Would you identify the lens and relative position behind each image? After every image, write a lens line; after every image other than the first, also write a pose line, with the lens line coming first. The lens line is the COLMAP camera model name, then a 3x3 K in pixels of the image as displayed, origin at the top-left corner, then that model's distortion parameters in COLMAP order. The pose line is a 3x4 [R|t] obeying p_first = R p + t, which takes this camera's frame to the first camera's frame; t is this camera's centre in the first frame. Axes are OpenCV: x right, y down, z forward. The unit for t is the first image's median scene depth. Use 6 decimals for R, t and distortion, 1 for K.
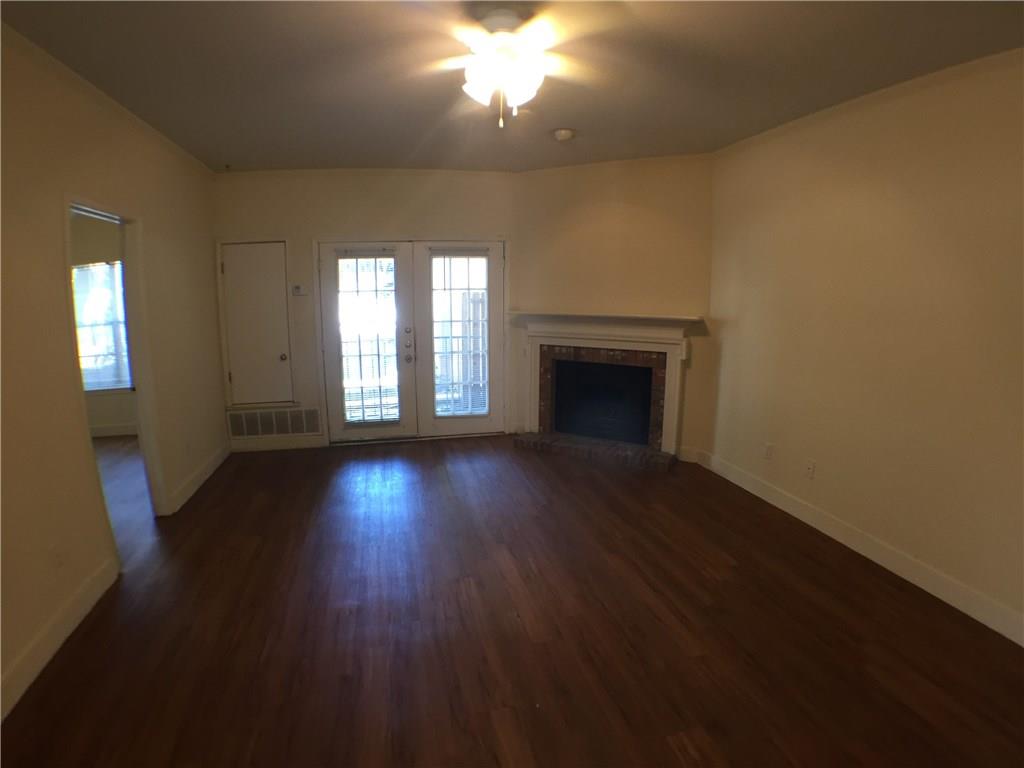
lens RADIAL K [[501.6, 0, 508.7], [0, 501.6, 379.8], [0, 0, 1]] dist [-0.177237, 0.029684]
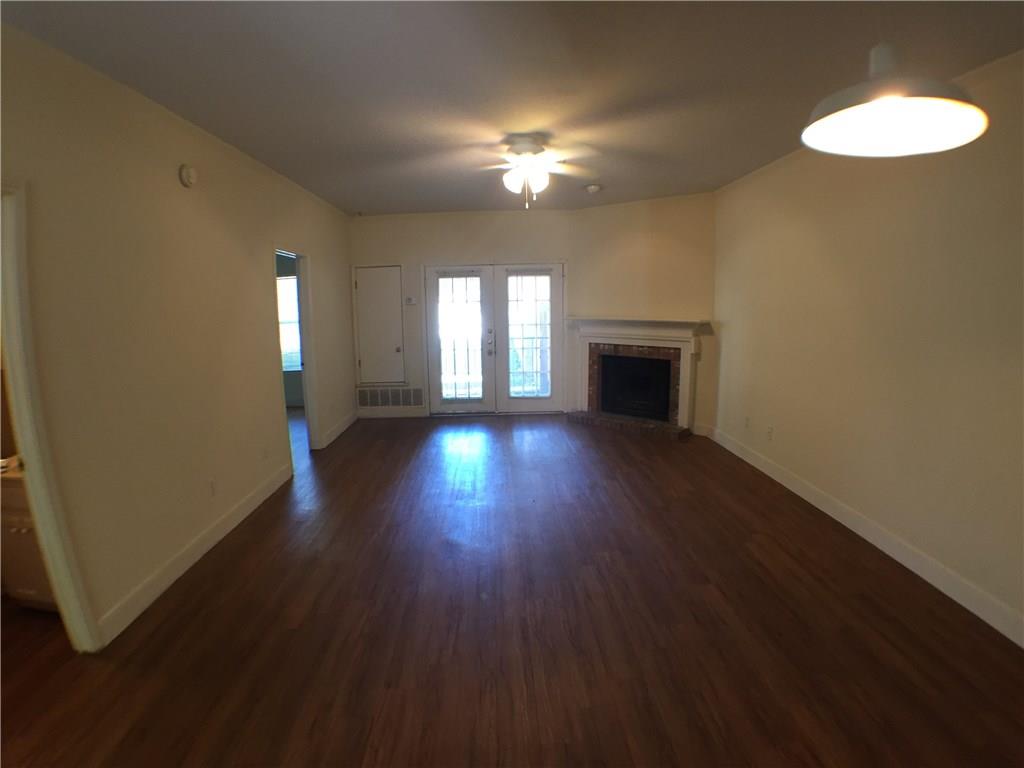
lens RADIAL K [[501.6, 0, 508.7], [0, 501.6, 379.8], [0, 0, 1]] dist [-0.177237, 0.029684]
pose [[0.978601, 0.019888, -0.204806, 0.132002], [-0.023571, 0.999601, -0.015563, 0.053345], [0.204414, 0.020057, 0.978679, -0.318741]]
